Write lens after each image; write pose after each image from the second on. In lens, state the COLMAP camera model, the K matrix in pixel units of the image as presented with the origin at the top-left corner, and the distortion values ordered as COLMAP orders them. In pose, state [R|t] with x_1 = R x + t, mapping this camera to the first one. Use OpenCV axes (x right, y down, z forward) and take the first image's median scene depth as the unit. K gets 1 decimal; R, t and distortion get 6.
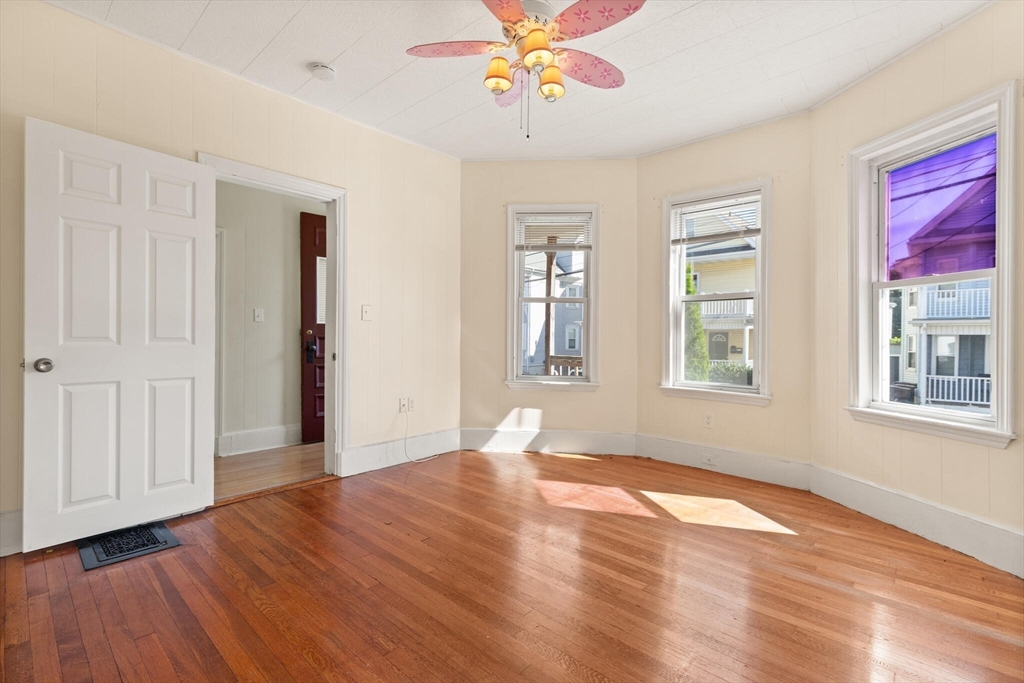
lens RADIAL K [[458.5, 0, 512.0], [0, 458.5, 336.7], [0, 0, 1]] dist [0.000781, -0.001375]
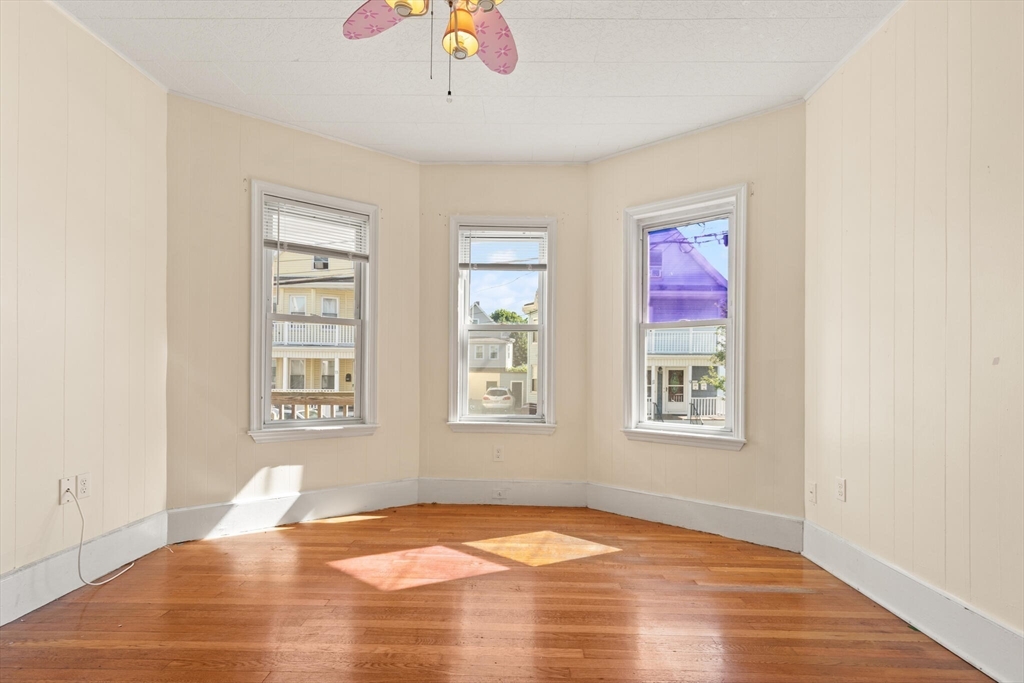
lens RADIAL K [[484.5, 0, 518.0], [0, 484.5, 368.3], [0, 0, 1]] dist [0.004653, -0.002138]
pose [[0.753673, -0.000897, 0.657248, -0.224997], [-0.002405, 0.999989, 0.004123, -0.003855], [-0.657245, -0.004688, 0.753663, 0.203562]]
